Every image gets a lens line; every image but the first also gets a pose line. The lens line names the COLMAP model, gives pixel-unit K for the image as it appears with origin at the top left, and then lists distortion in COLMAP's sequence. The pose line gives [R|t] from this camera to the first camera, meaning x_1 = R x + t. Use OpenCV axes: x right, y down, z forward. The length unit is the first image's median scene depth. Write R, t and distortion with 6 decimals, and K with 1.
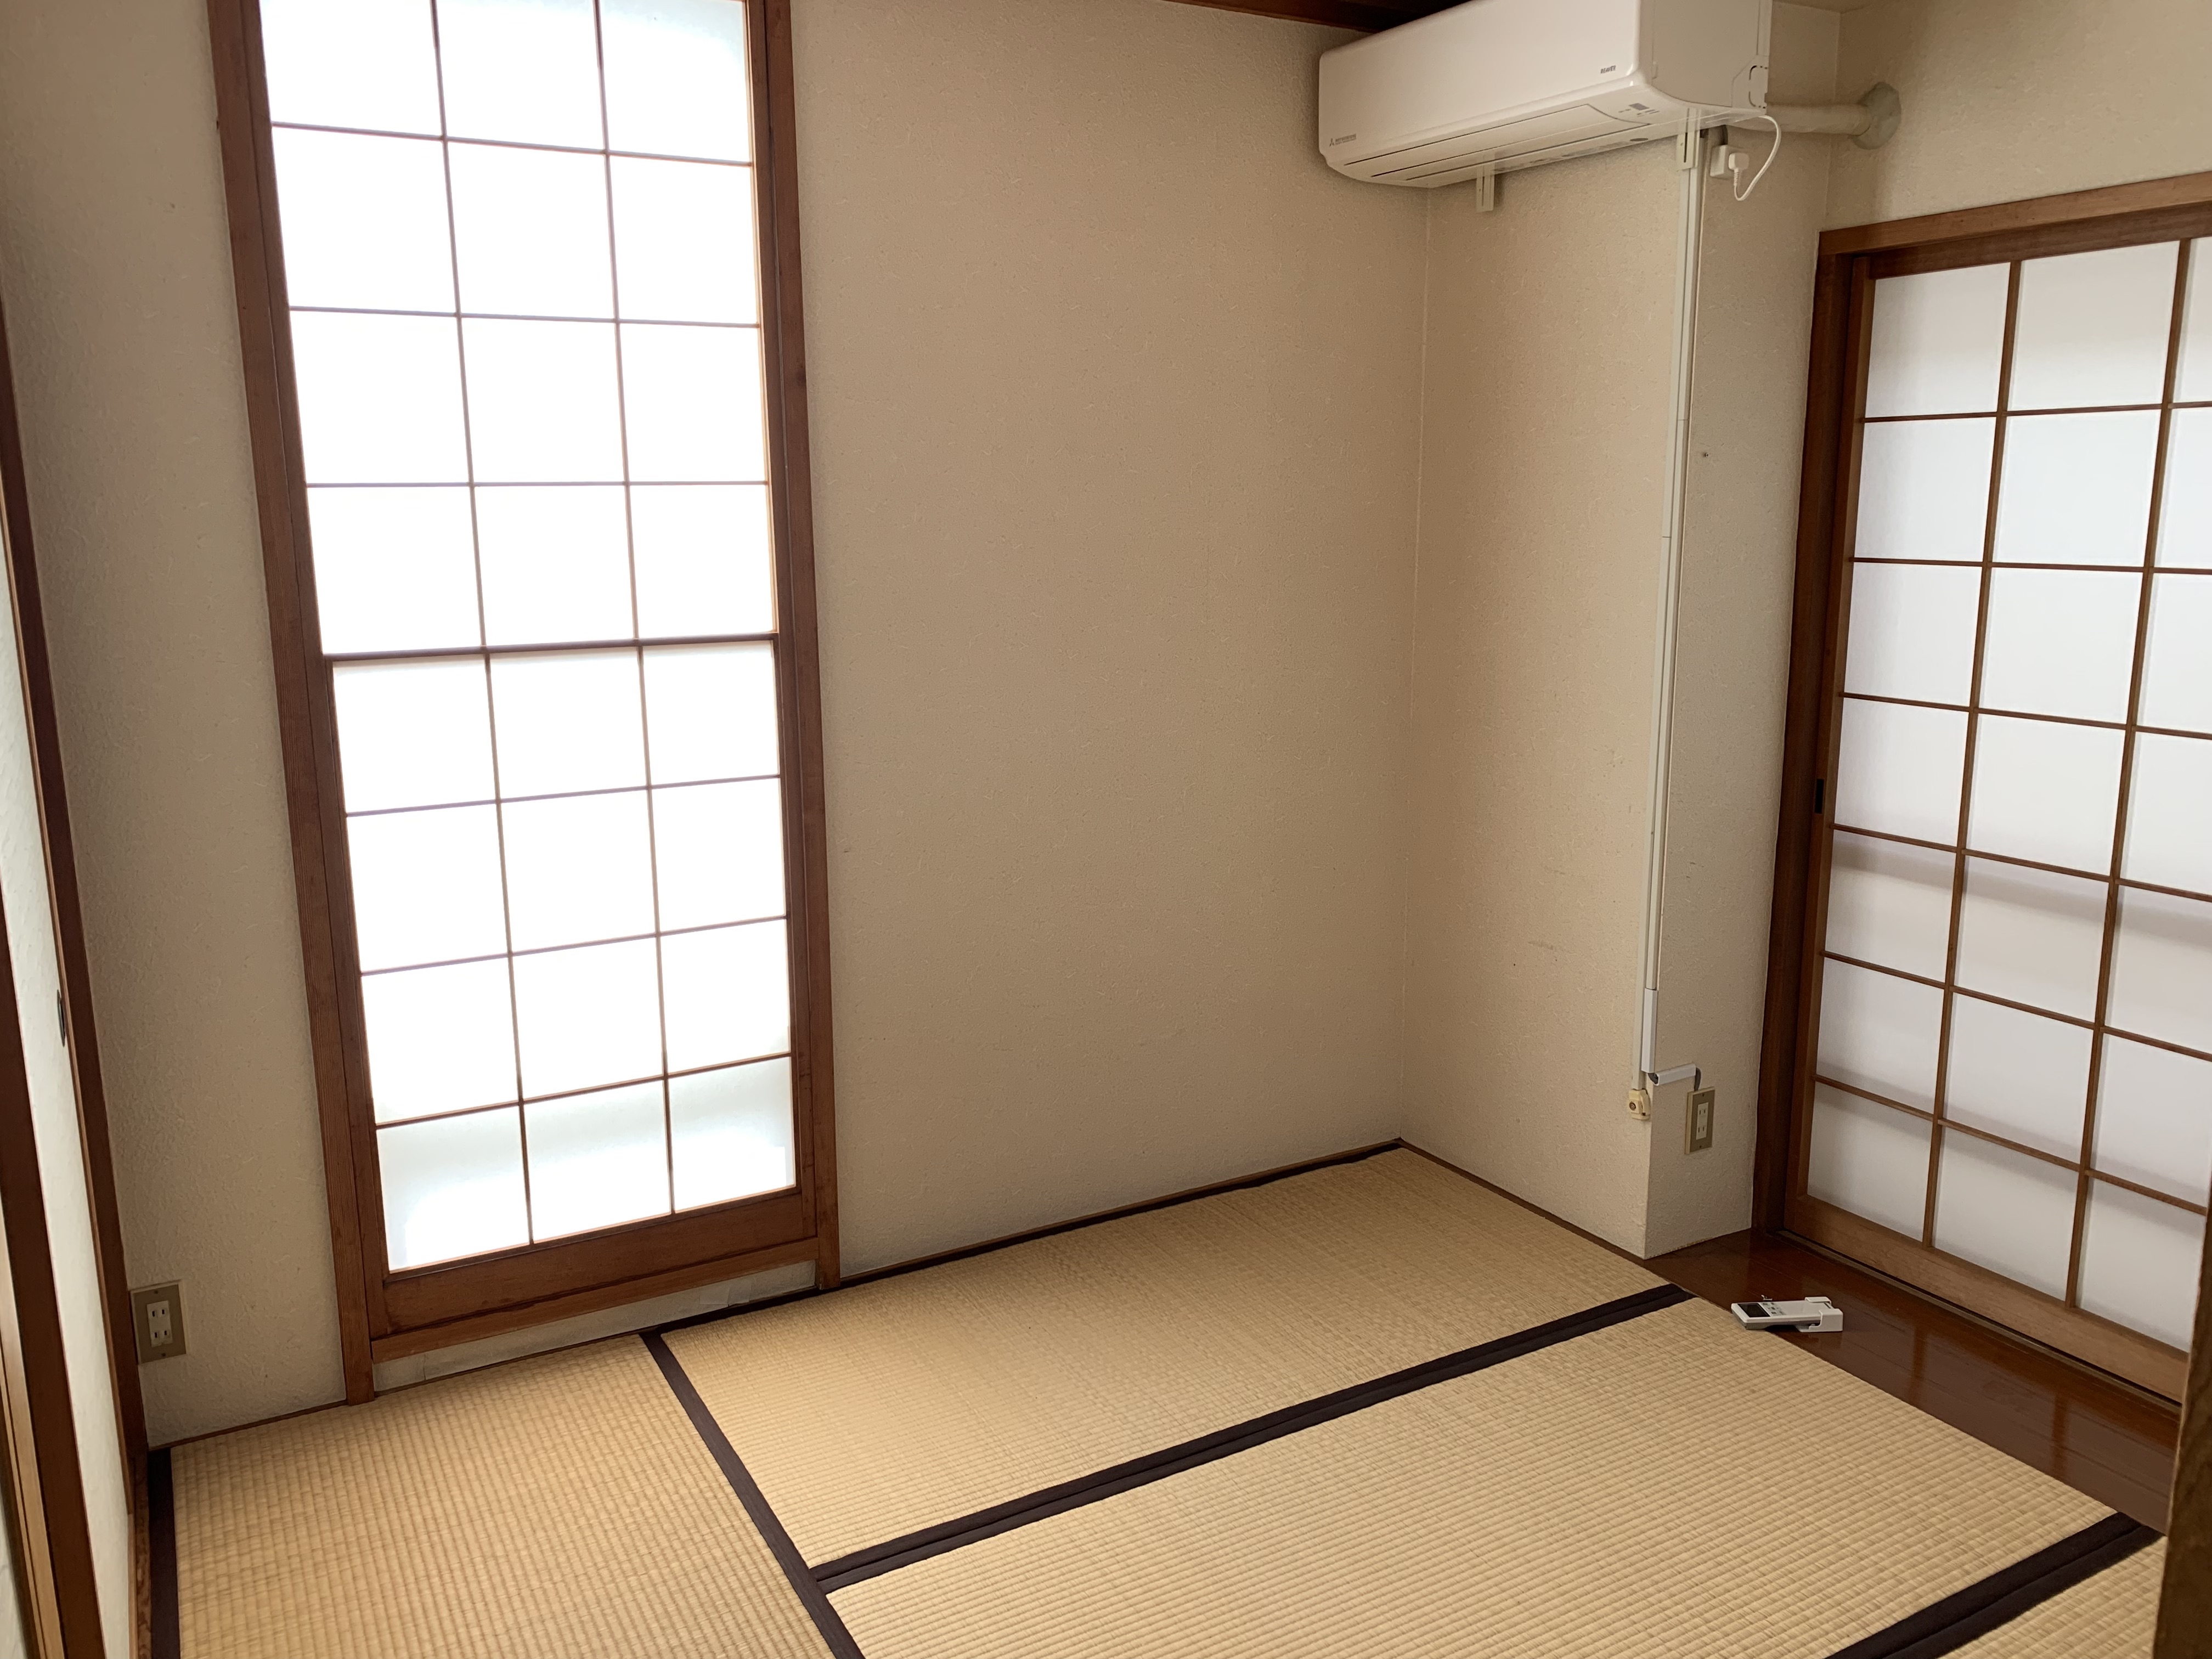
lens RADIAL K [[1713.4, 0, 1106.0], [0, 1713.4, 829.5], [0, 0, 1]] dist [-0.006239, -0.000613]
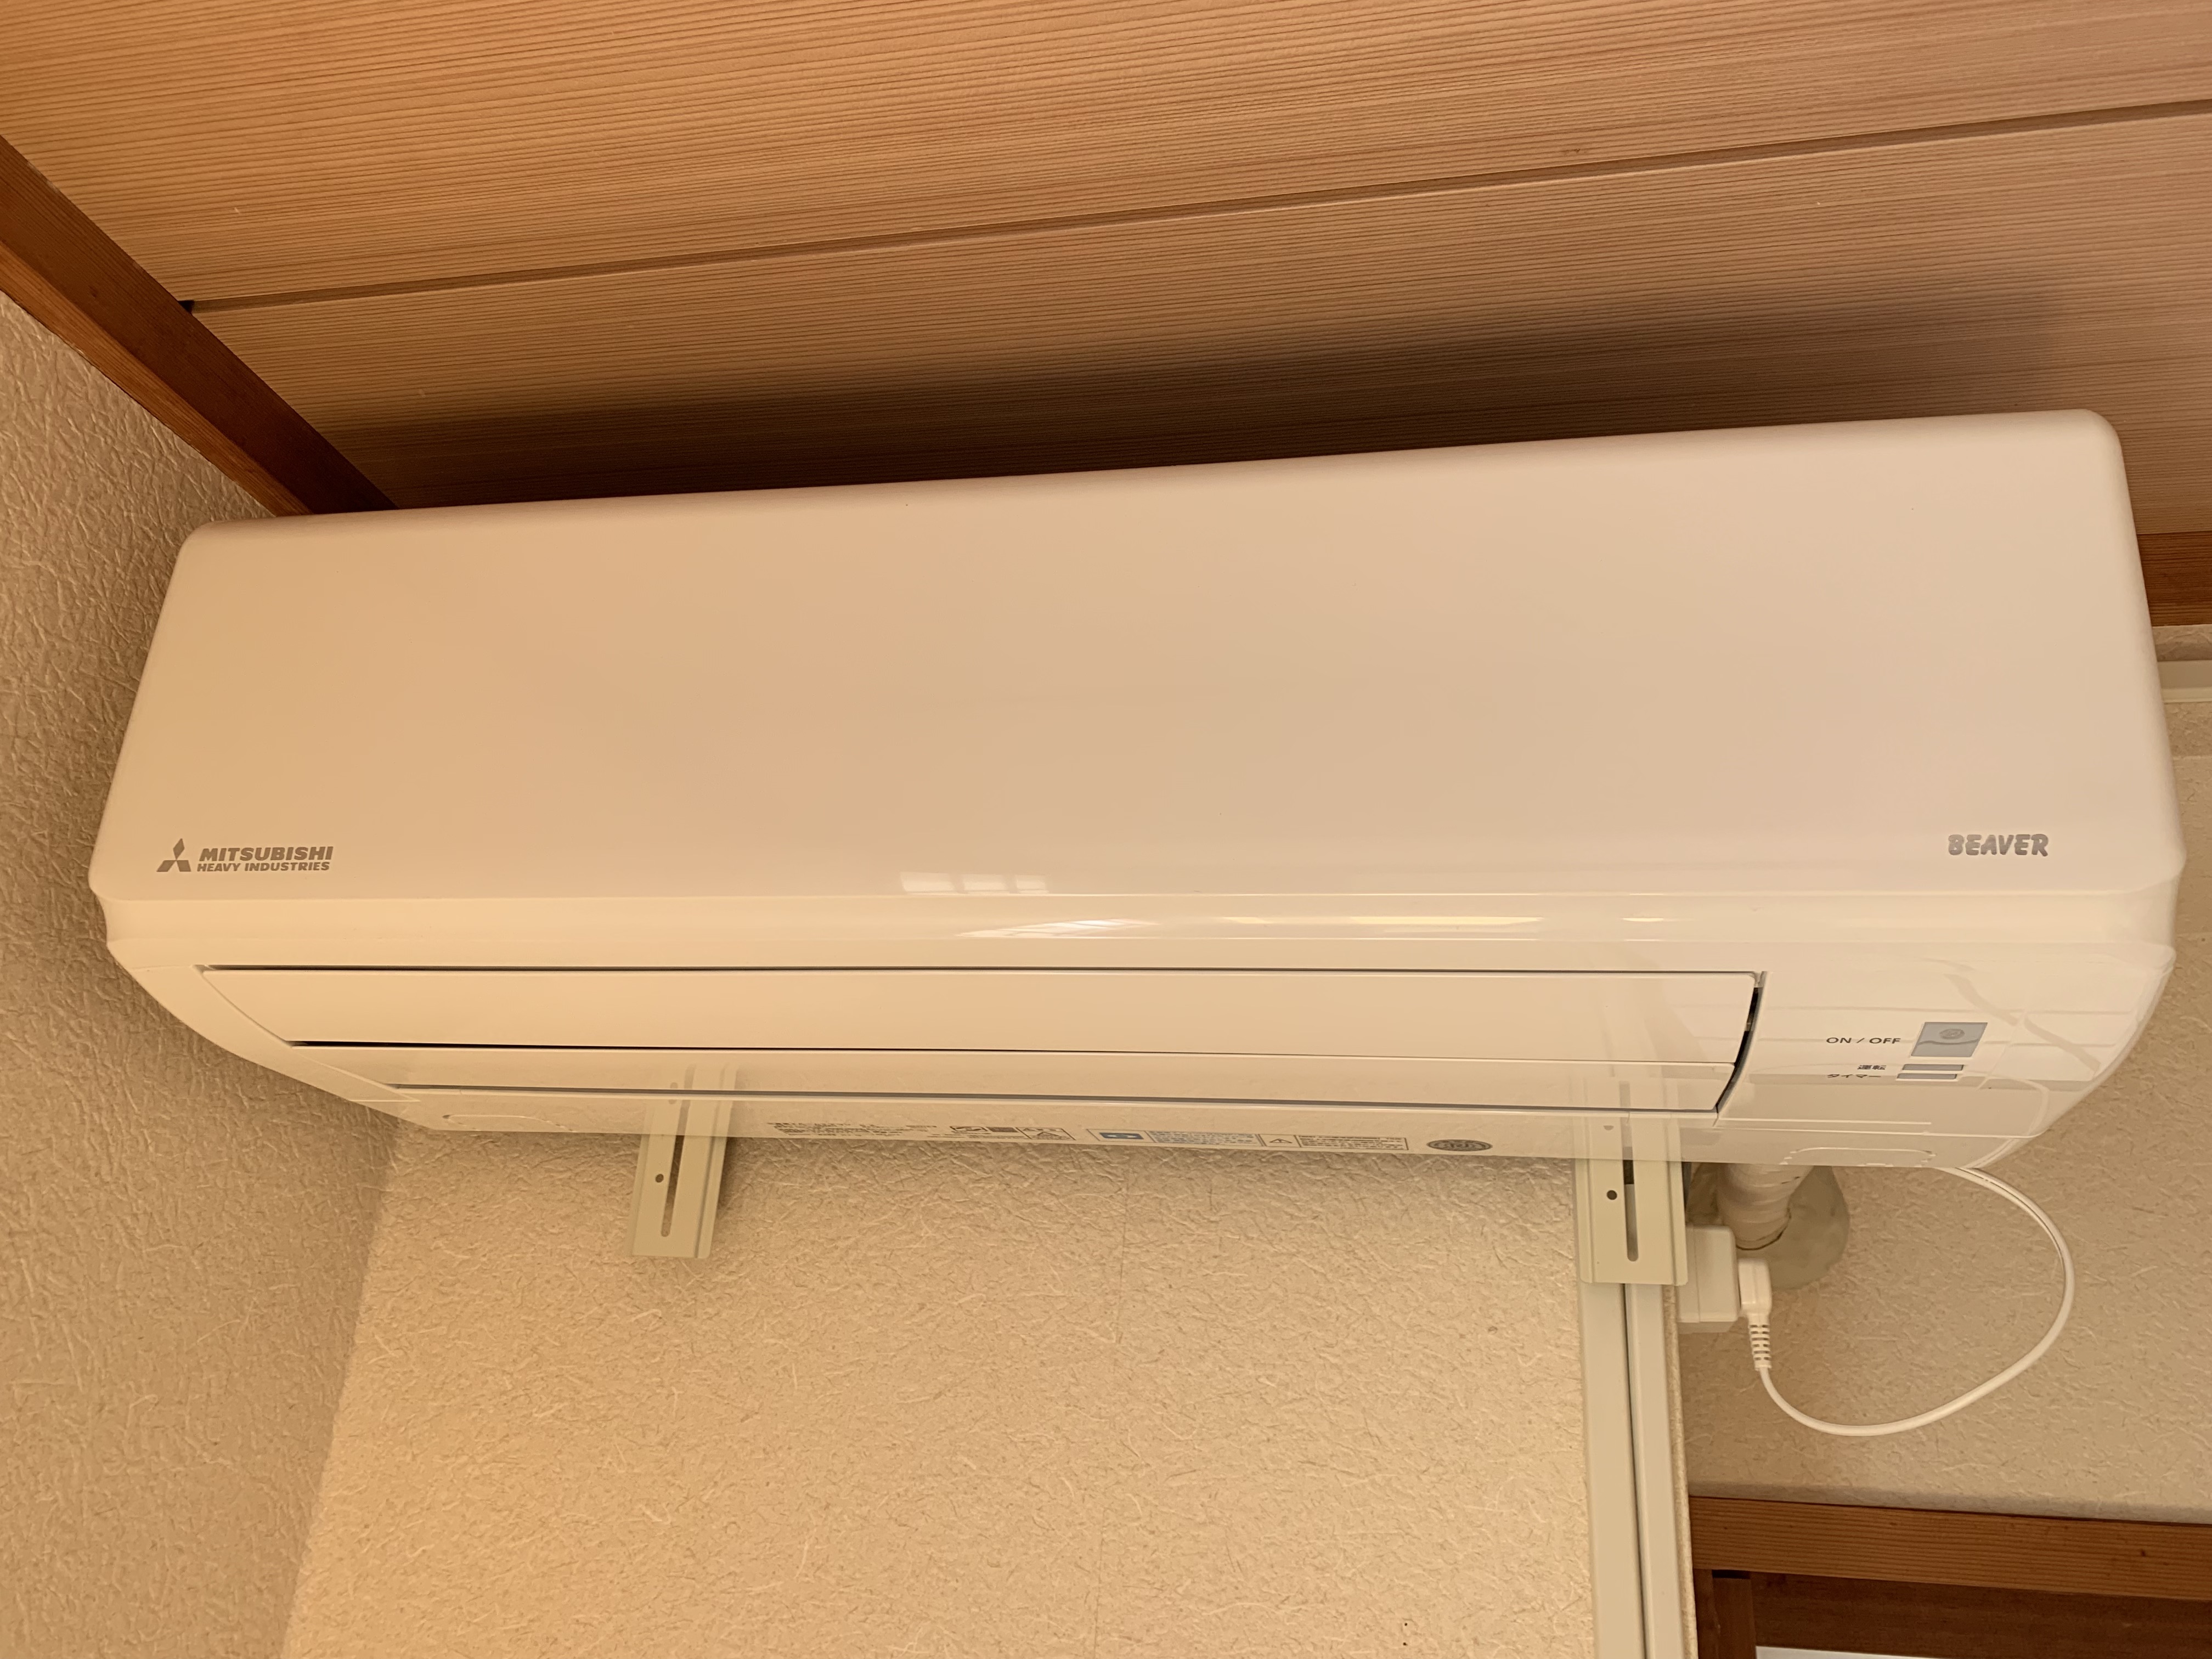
lens RADIAL K [[1713.4, 0, 1106.0], [0, 1713.4, 829.5], [0, 0, 1]] dist [-0.006239, -0.000613]
pose [[0.667957, 0.322028, 0.670918, 0.065394], [0.085078, 0.862576, -0.498722, -0.293752], [-0.739320, 0.390205, 0.548767, 0.814650]]
